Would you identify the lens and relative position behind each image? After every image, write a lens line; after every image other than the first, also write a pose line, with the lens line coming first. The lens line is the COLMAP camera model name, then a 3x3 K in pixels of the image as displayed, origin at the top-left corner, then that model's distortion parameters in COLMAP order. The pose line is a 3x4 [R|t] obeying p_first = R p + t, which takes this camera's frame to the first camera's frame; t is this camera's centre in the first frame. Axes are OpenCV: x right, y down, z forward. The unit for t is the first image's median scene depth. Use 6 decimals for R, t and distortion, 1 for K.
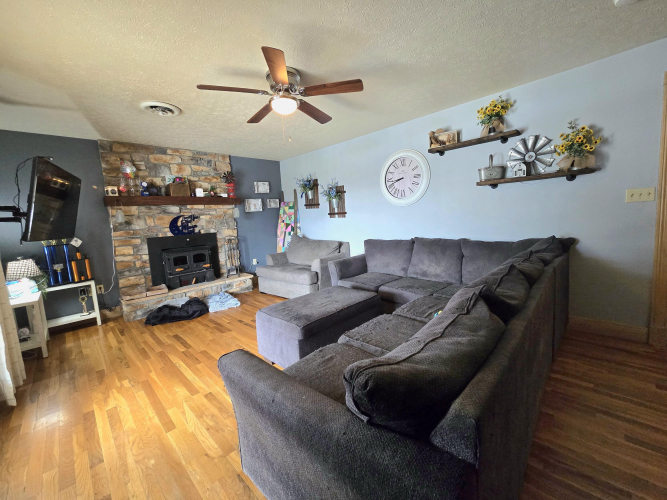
lens RADIAL K [[276.1, 0, 334.2], [0, 276.1, 245.2], [0, 0, 1]] dist [-0.000154, -0.000891]
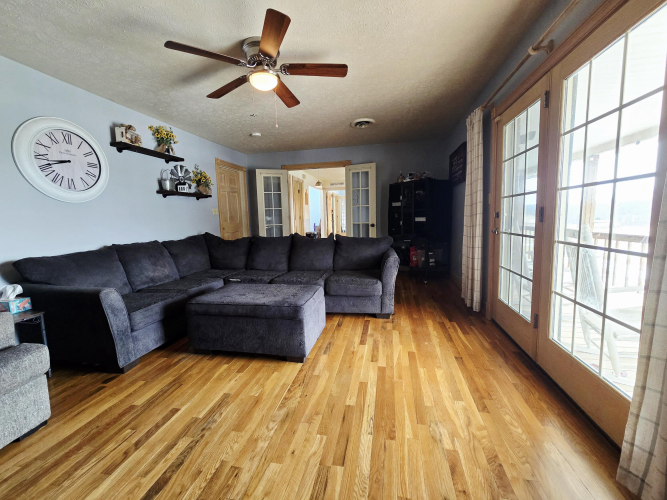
lens RADIAL K [[276.1, 0, 333.4], [0, 276.1, 246.6], [0, 0, 1]] dist [-0.000154, -0.000891]
pose [[-0.549969, -0.010998, 0.835112, -0.966146], [0.153540, 0.981540, 0.114041, -0.022150], [-0.820950, 0.190942, -0.538128, 1.250913]]
